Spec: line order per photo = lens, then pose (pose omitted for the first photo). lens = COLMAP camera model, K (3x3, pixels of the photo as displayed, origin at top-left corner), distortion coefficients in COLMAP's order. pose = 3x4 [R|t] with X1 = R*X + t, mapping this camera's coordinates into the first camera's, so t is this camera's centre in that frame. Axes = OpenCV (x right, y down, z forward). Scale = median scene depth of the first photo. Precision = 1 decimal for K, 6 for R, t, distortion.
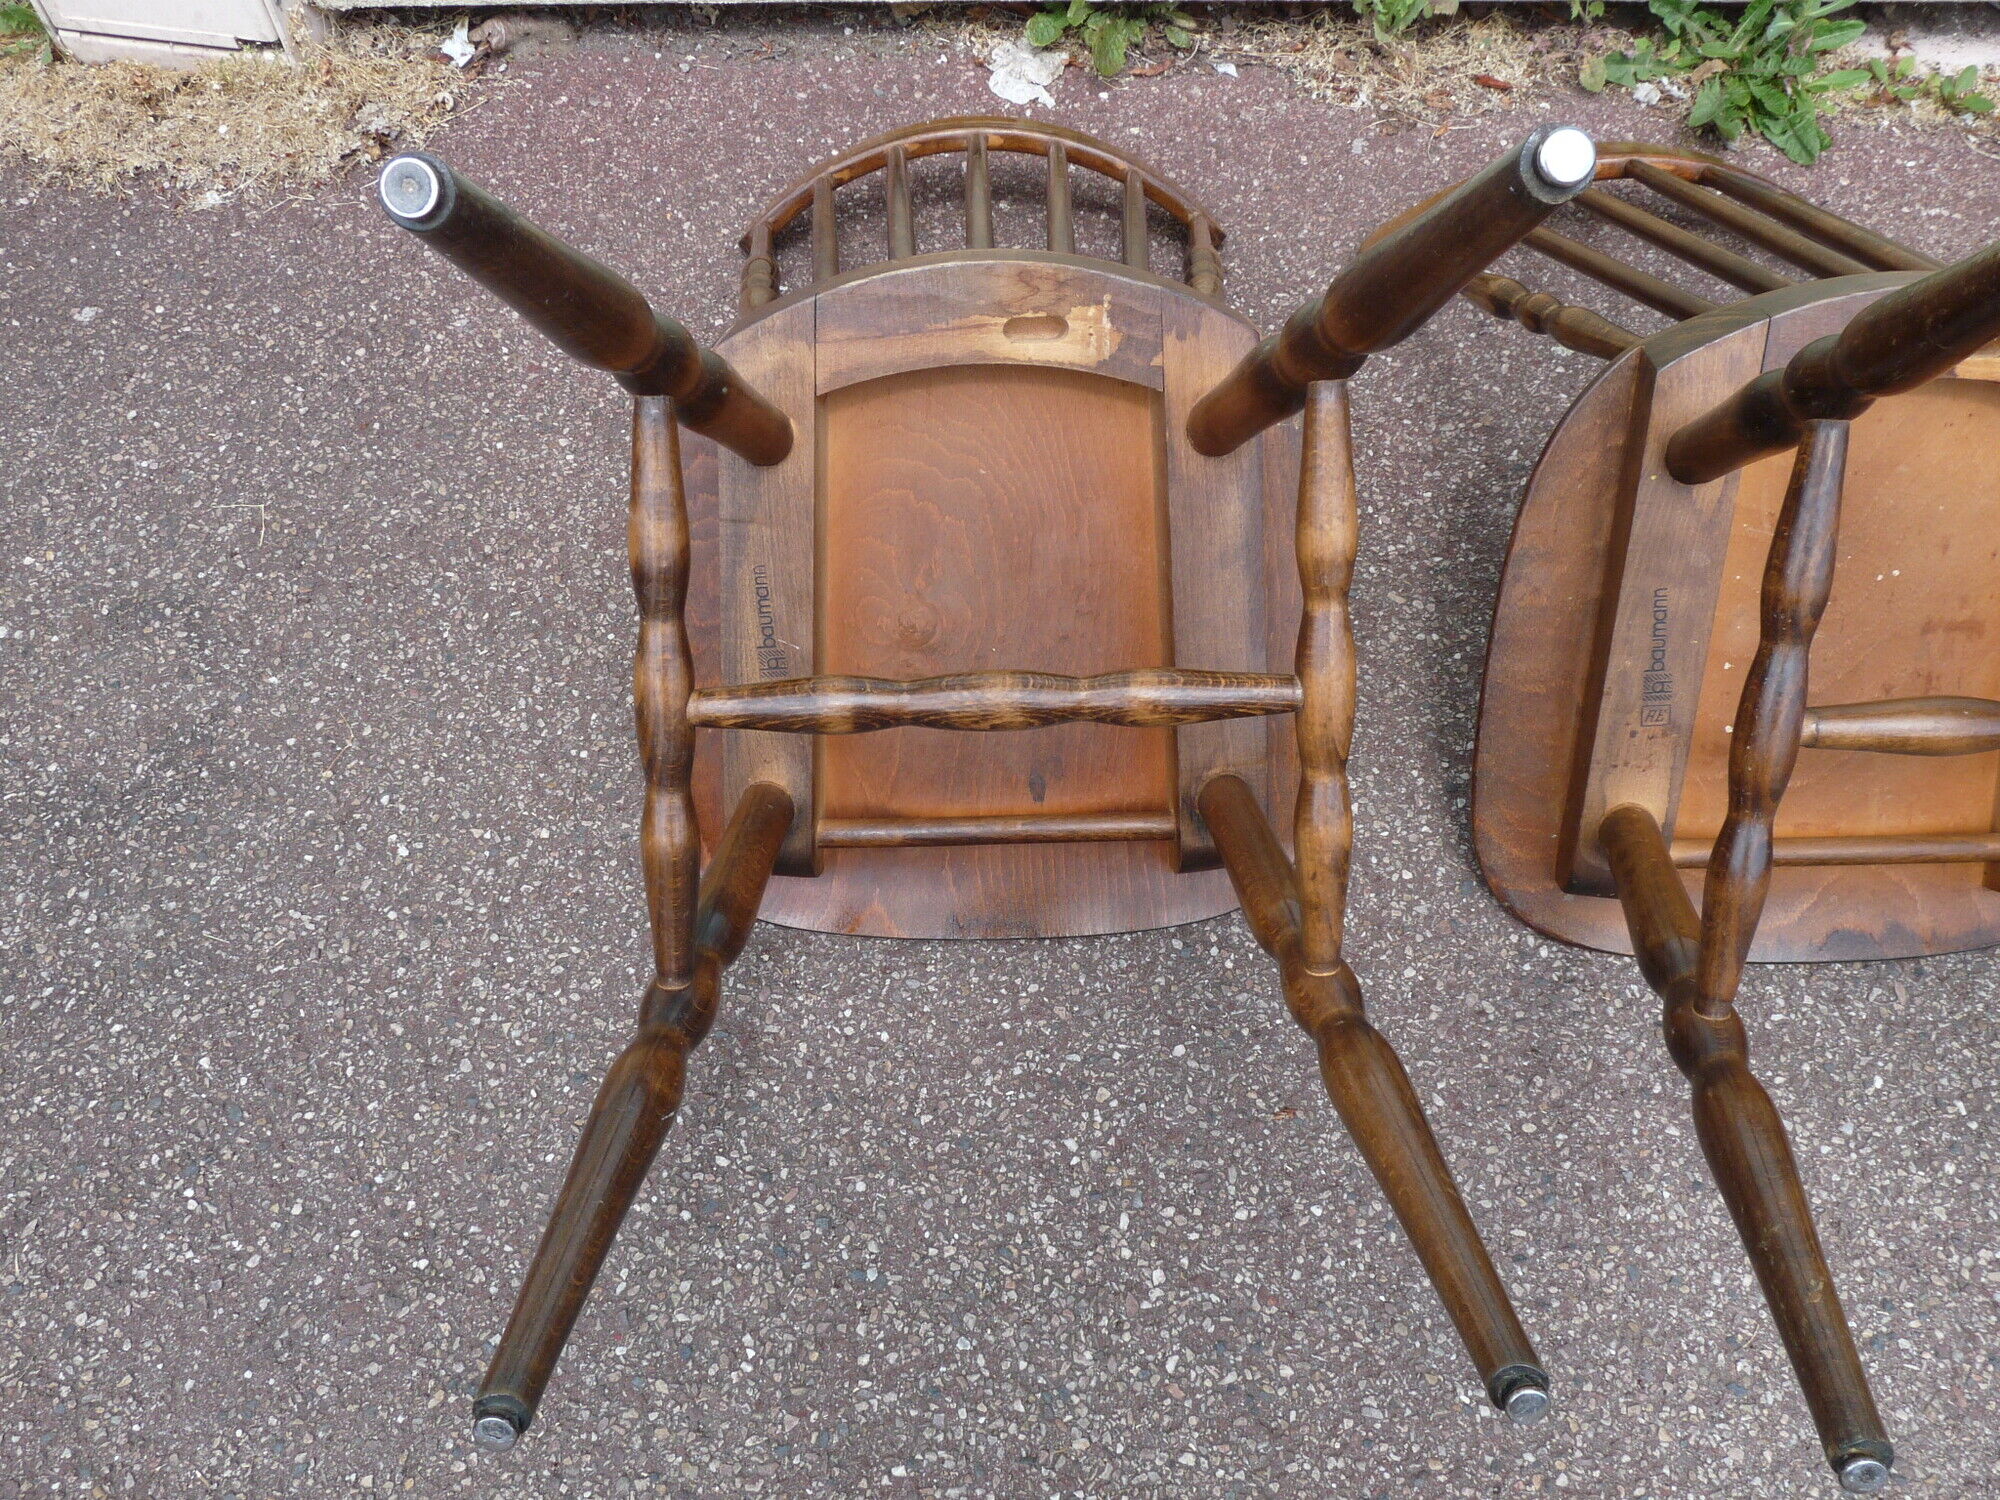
lens RADIAL K [[1601.5, 0, 989.8], [0, 1601.5, 755.5], [0, 0, 1]] dist [-0.014795, -0.015649]
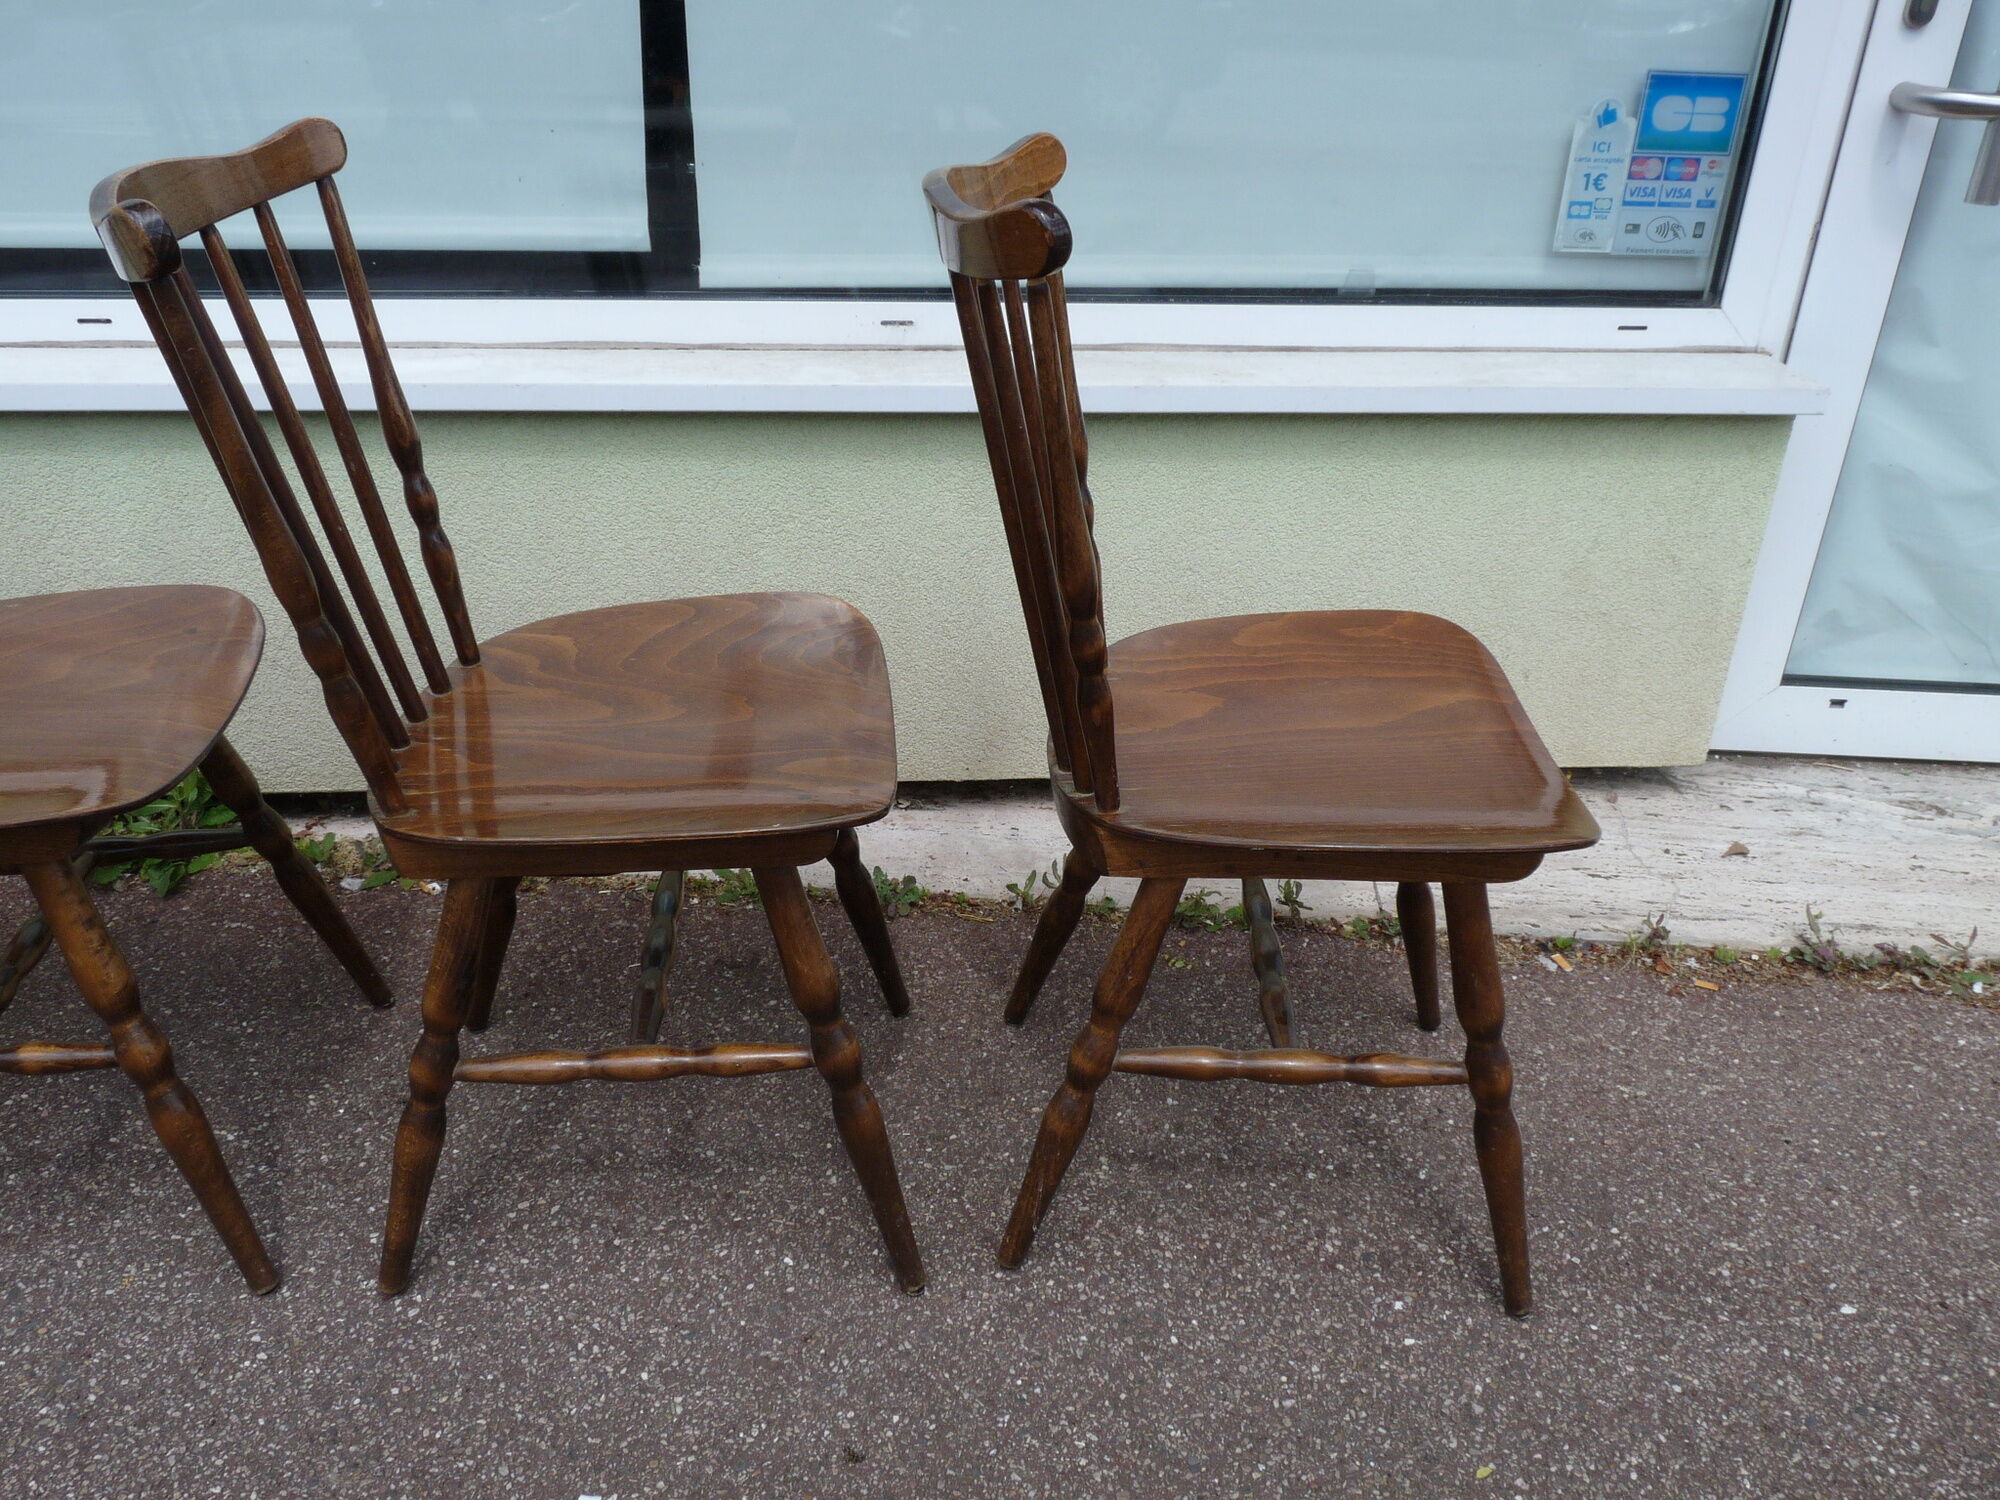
lens RADIAL K [[1601.5, 0, 993.9], [0, 1601.5, 753.8], [0, 0, 1]] dist [-0.014795, -0.015649]
pose [[0.995233, -0.010758, 0.096936, 1.462357], [0.060064, 0.850664, -0.522267, 0.364437], [-0.076841, 0.525600, 0.847255, -0.350792]]
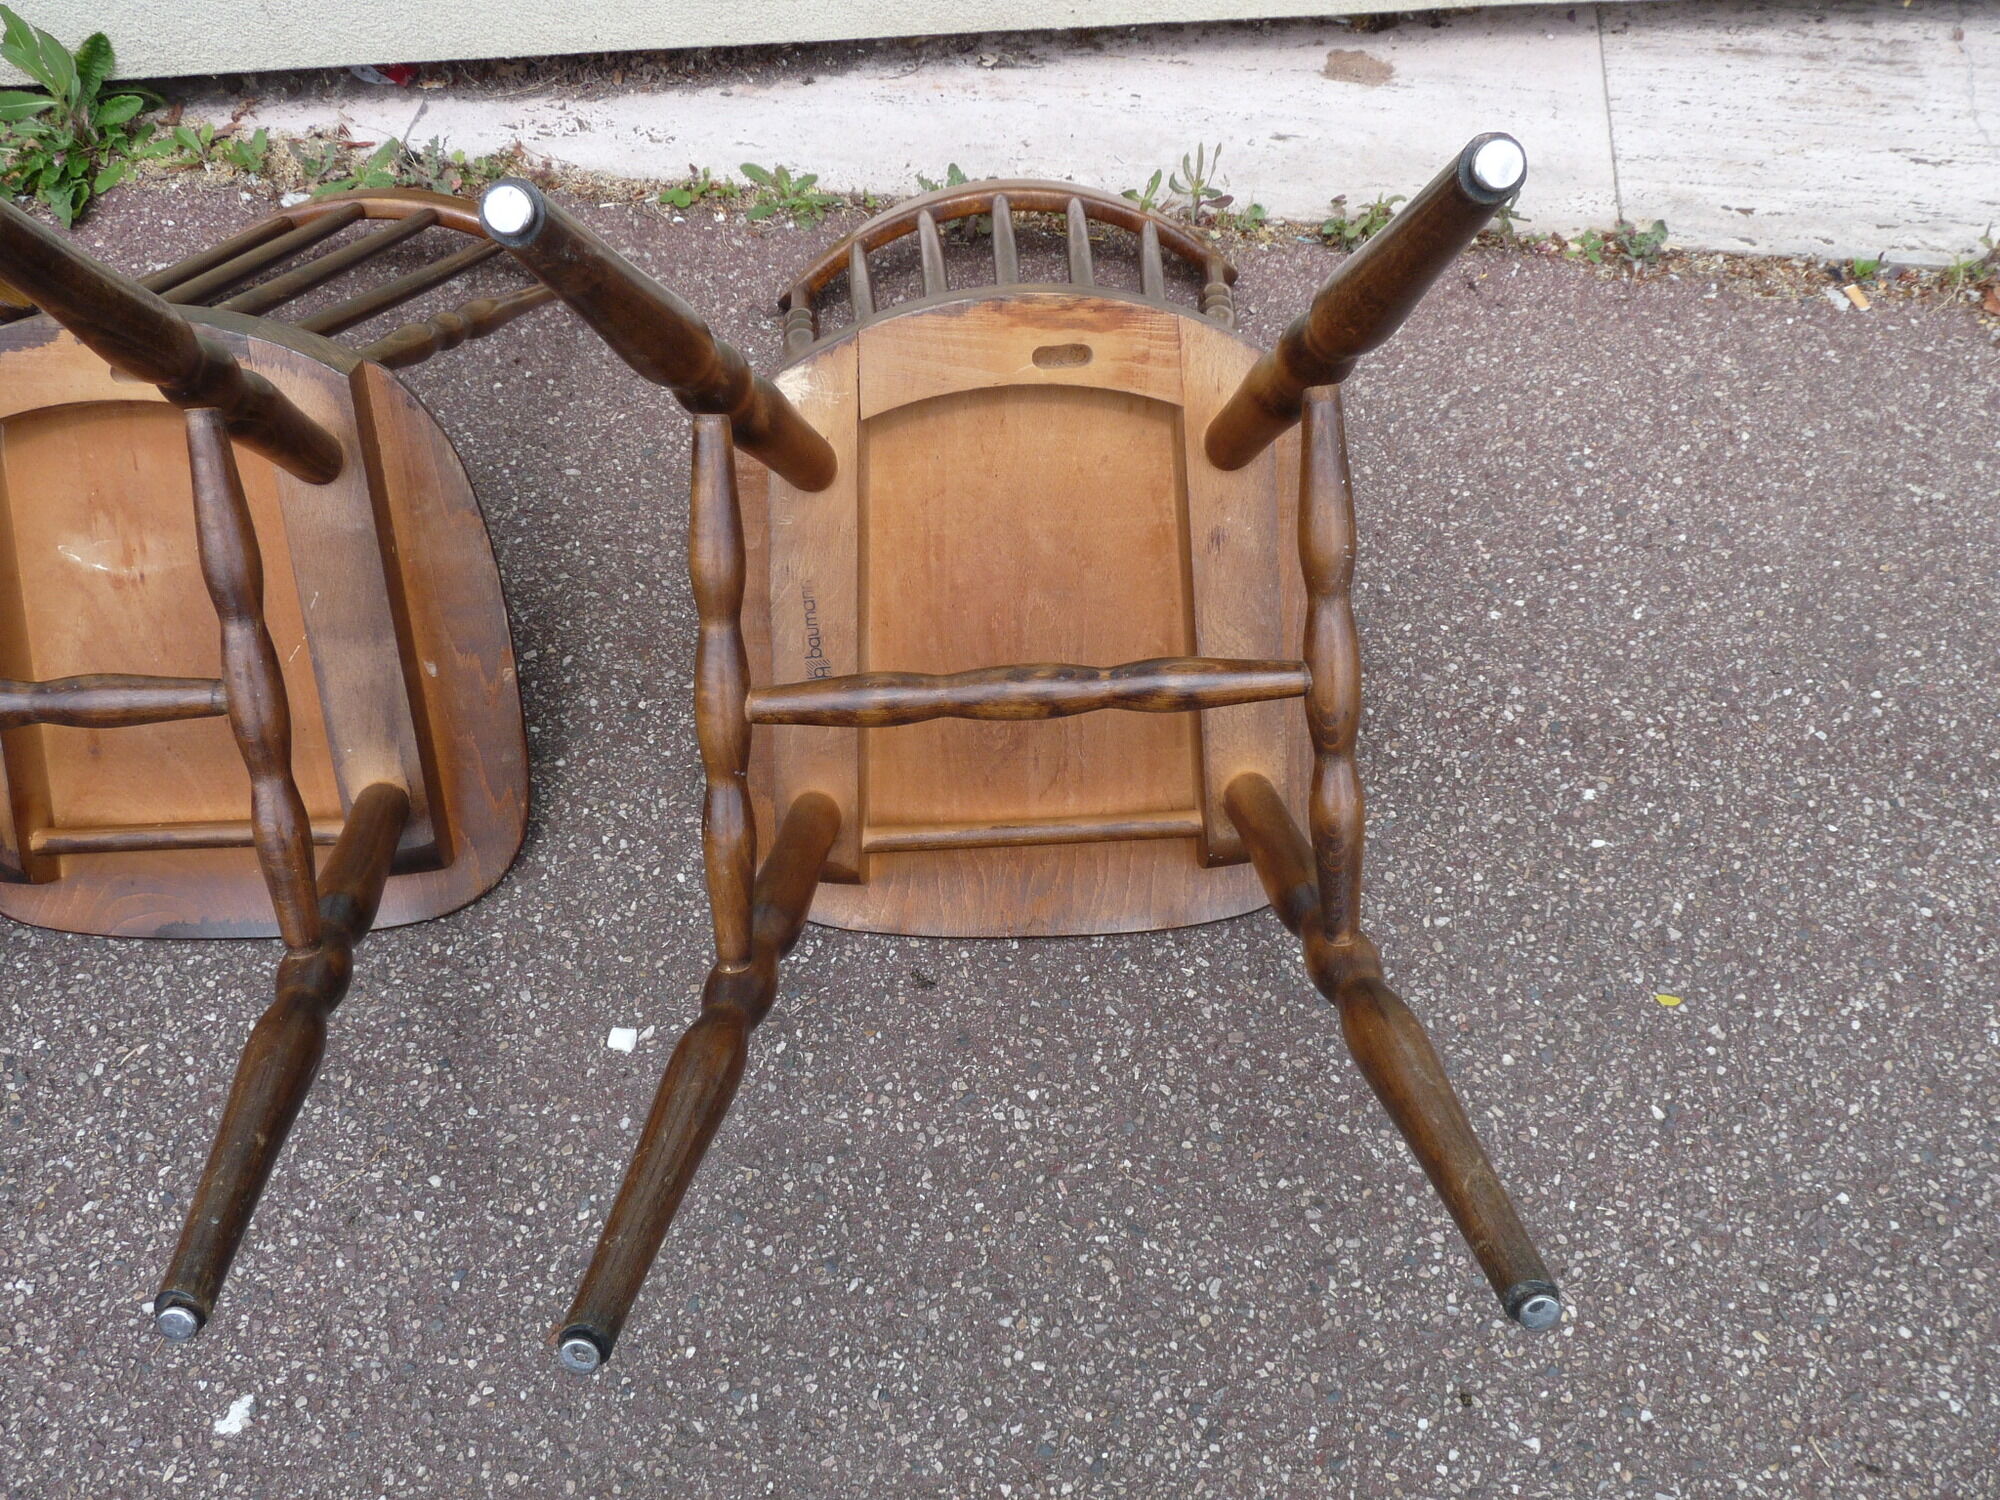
lens RADIAL K [[1601.5, 0, 991.2], [0, 1601.5, 754.0], [0, 0, 1]] dist [-0.014795, -0.015649]
pose [[0.999110, -0.042178, -0.000137, 1.519103], [0.042138, 0.998279, -0.040782, 0.074474], [0.001856, 0.040740, 0.999168, -0.087306]]
